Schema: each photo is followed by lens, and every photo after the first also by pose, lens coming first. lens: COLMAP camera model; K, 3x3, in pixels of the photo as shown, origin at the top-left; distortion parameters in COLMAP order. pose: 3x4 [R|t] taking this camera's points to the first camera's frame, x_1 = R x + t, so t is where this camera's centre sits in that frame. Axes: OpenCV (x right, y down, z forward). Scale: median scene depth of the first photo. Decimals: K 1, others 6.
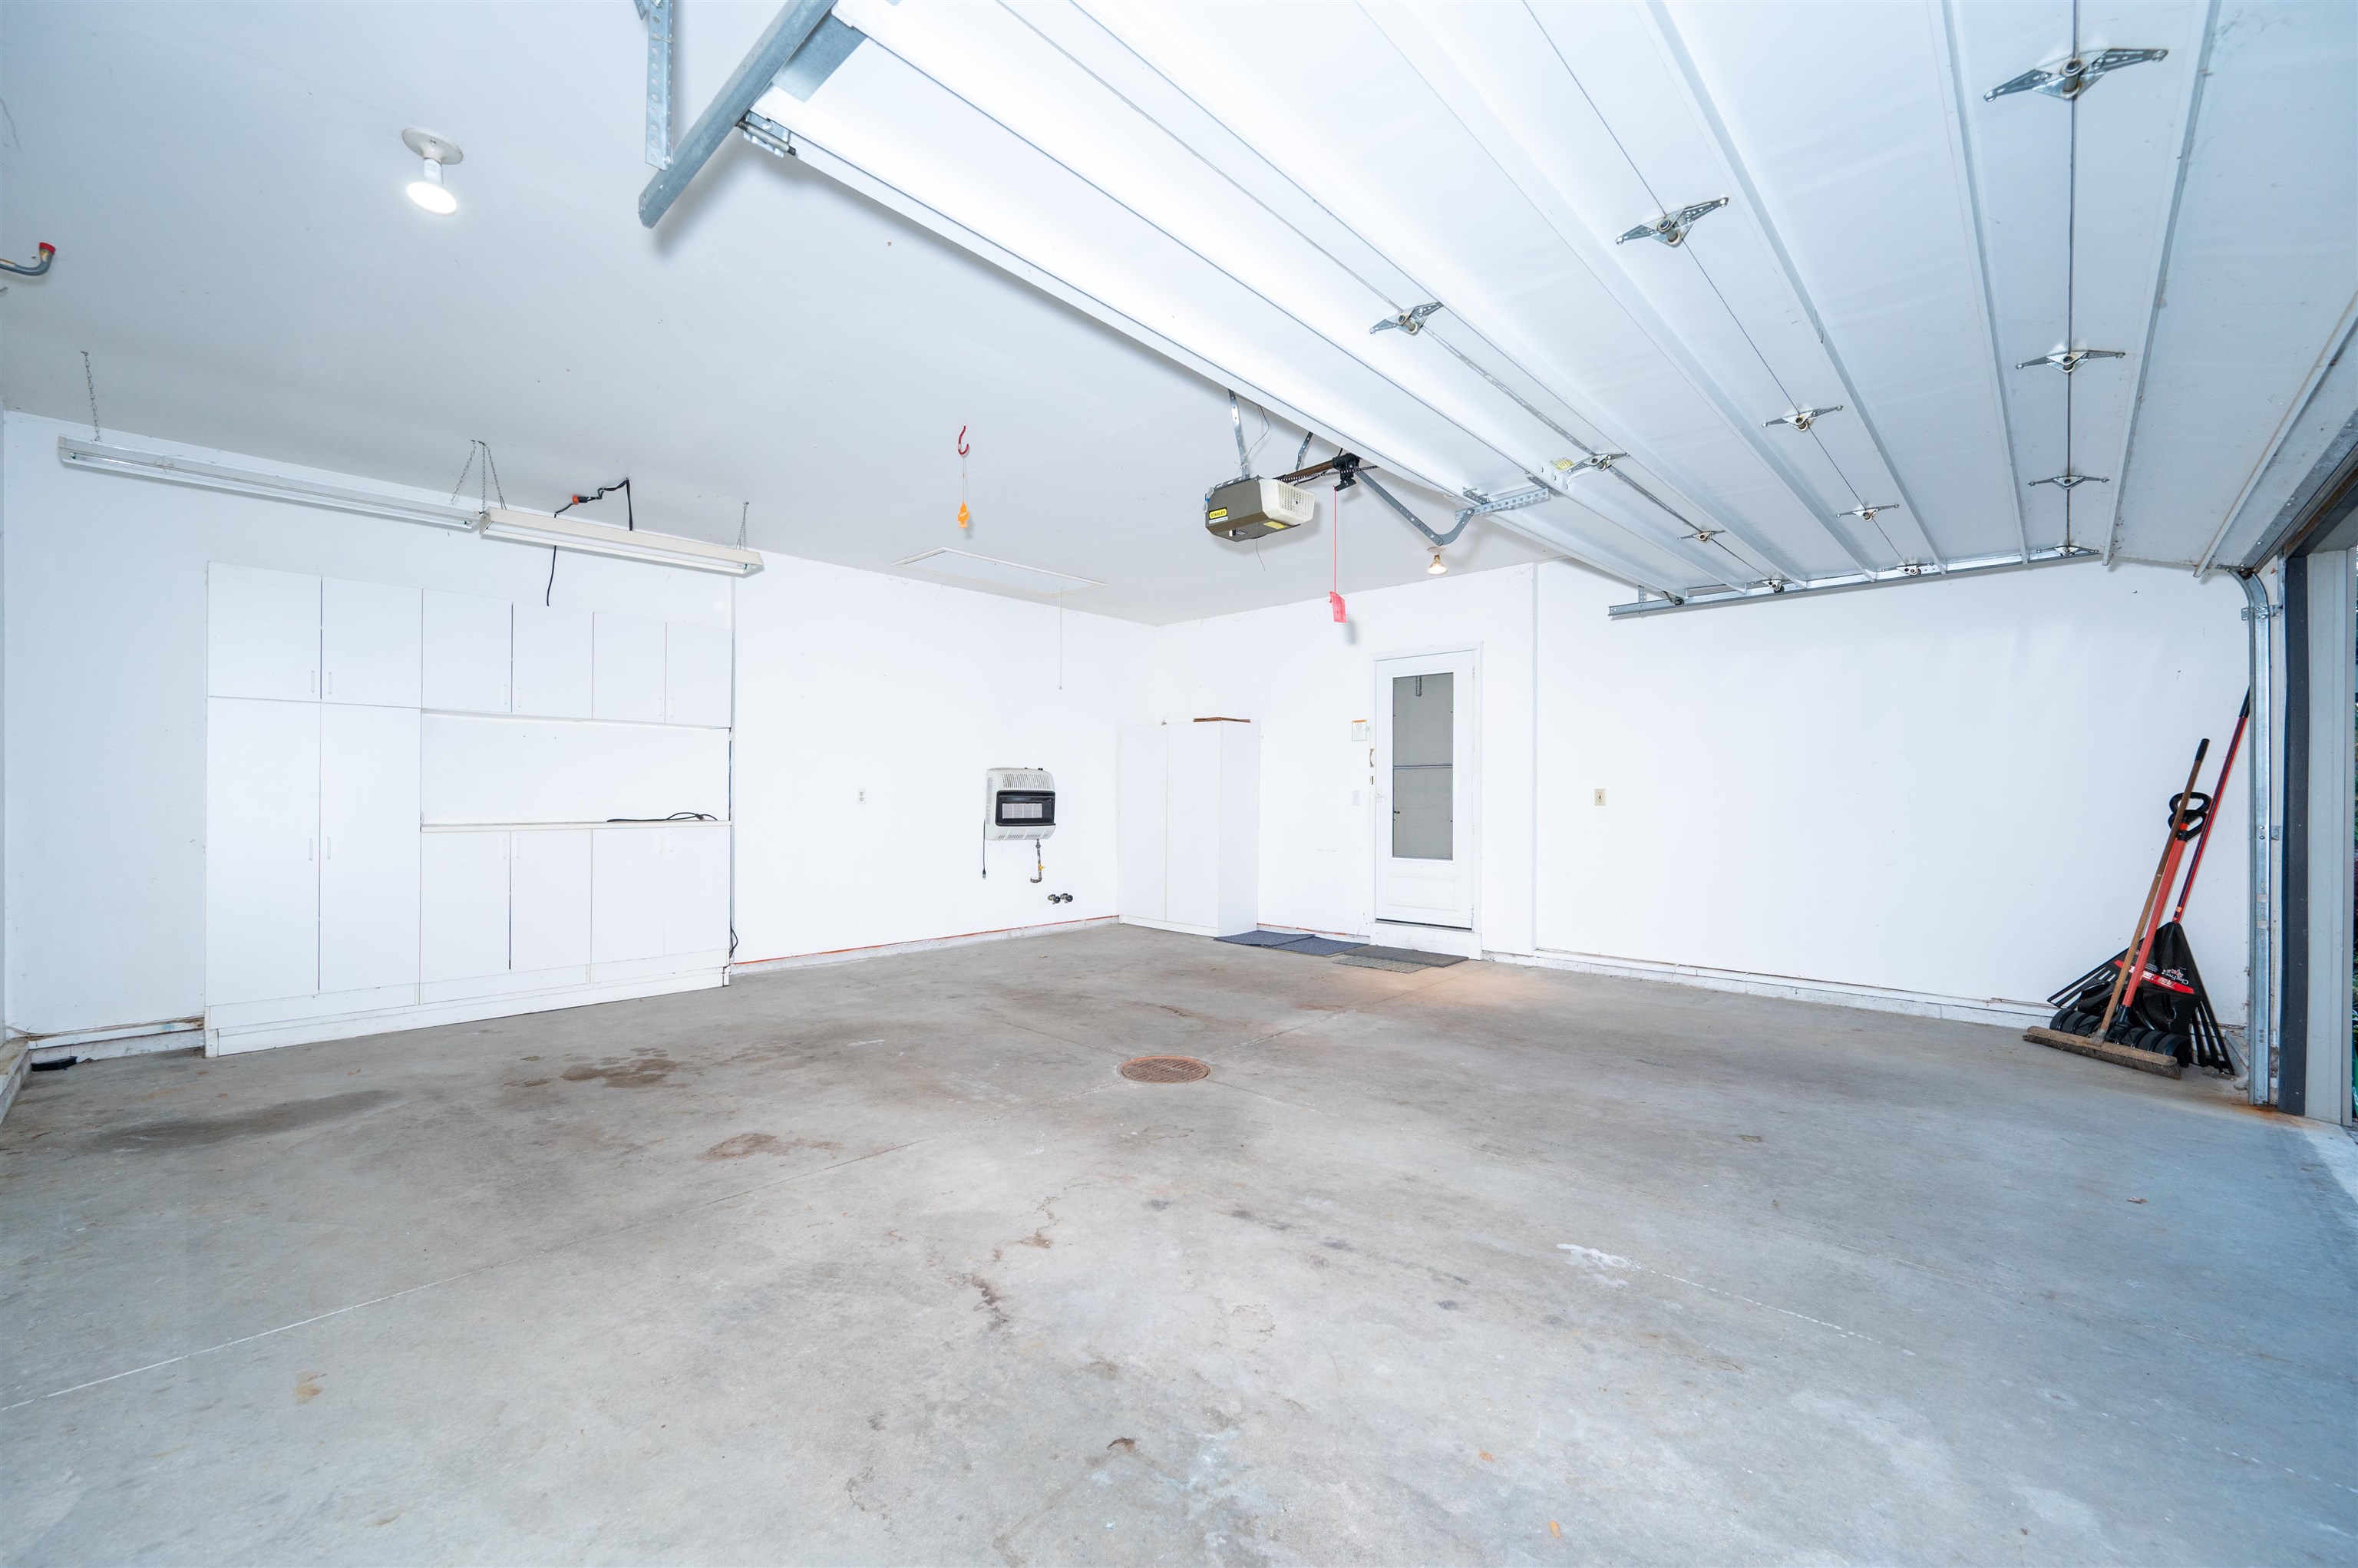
lens RADIAL K [[942.3, 0, 1180.5], [0, 942.3, 799.9], [0, 0, 1]] dist [0.001787, 0.000357]
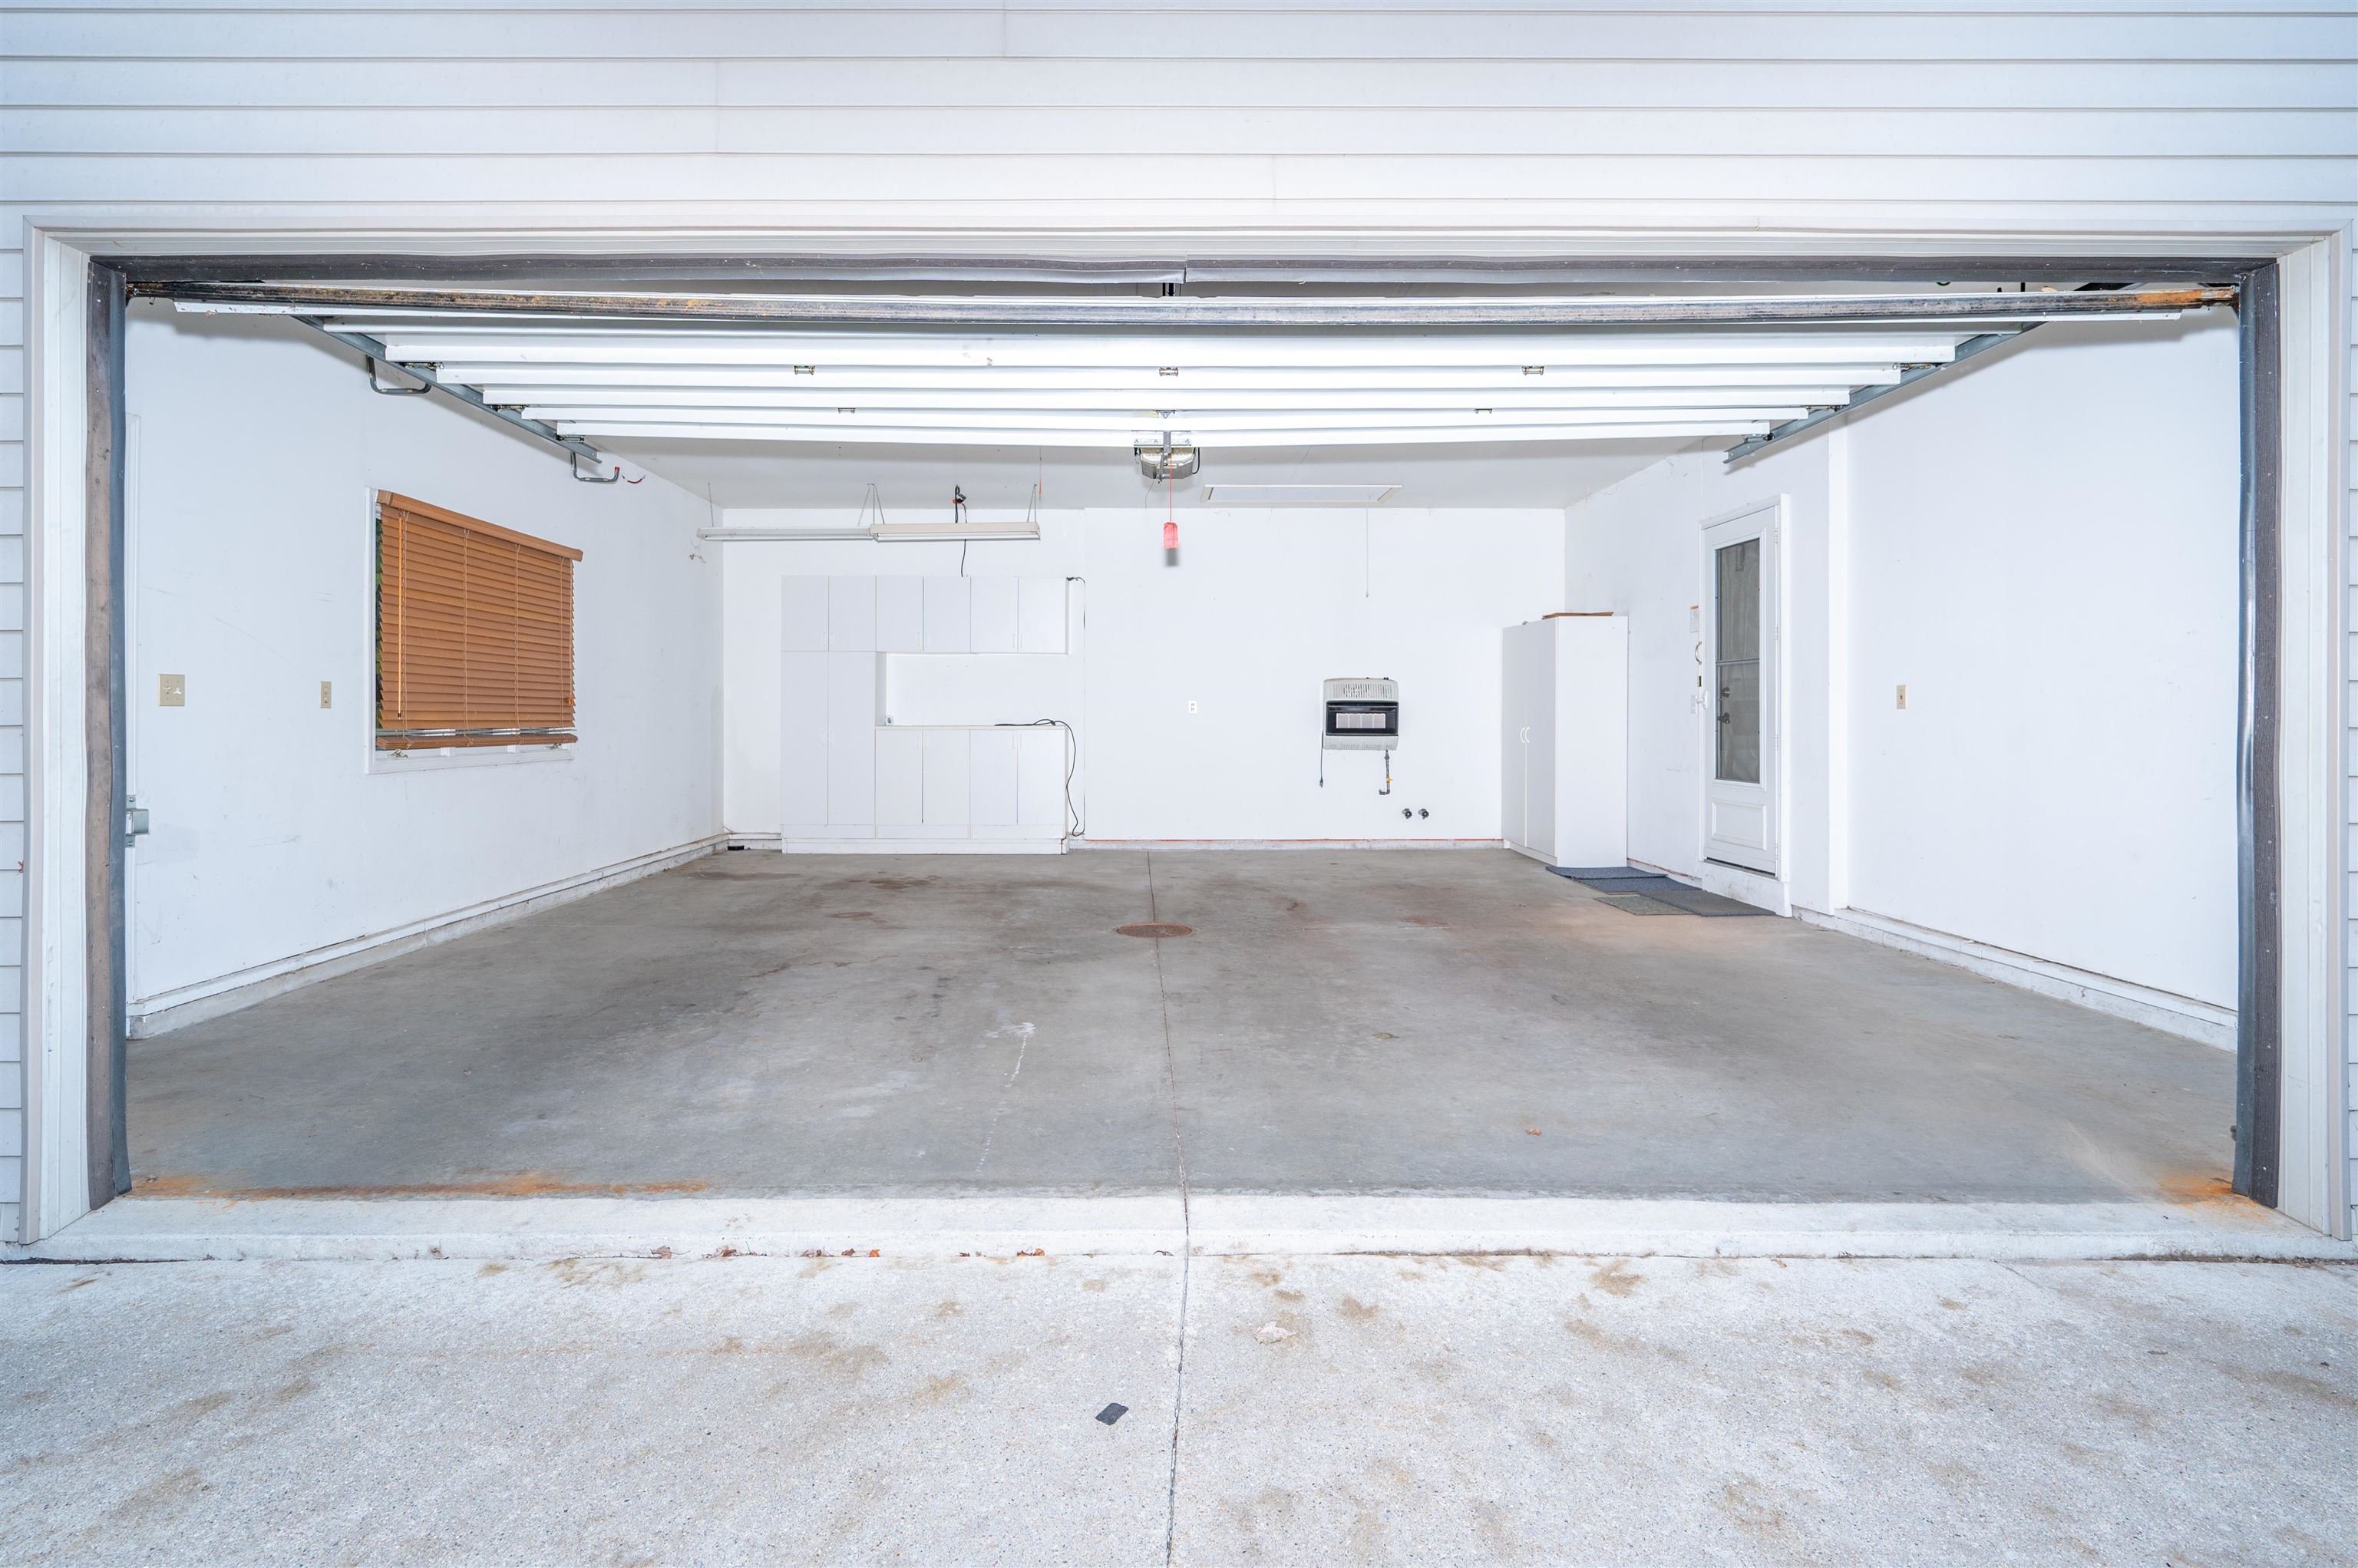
lens RADIAL K [[1193.0, 0, 1174.2], [0, 1193.0, 714.7], [0, 0, 1]] dist [-0.001299, 0.000012]
pose [[0.688364, -0.004694, -0.725350, 0.632792], [-0.001266, 0.999970, -0.007673, 0.015680], [0.725364, 0.006200, 0.688337, -0.007895]]
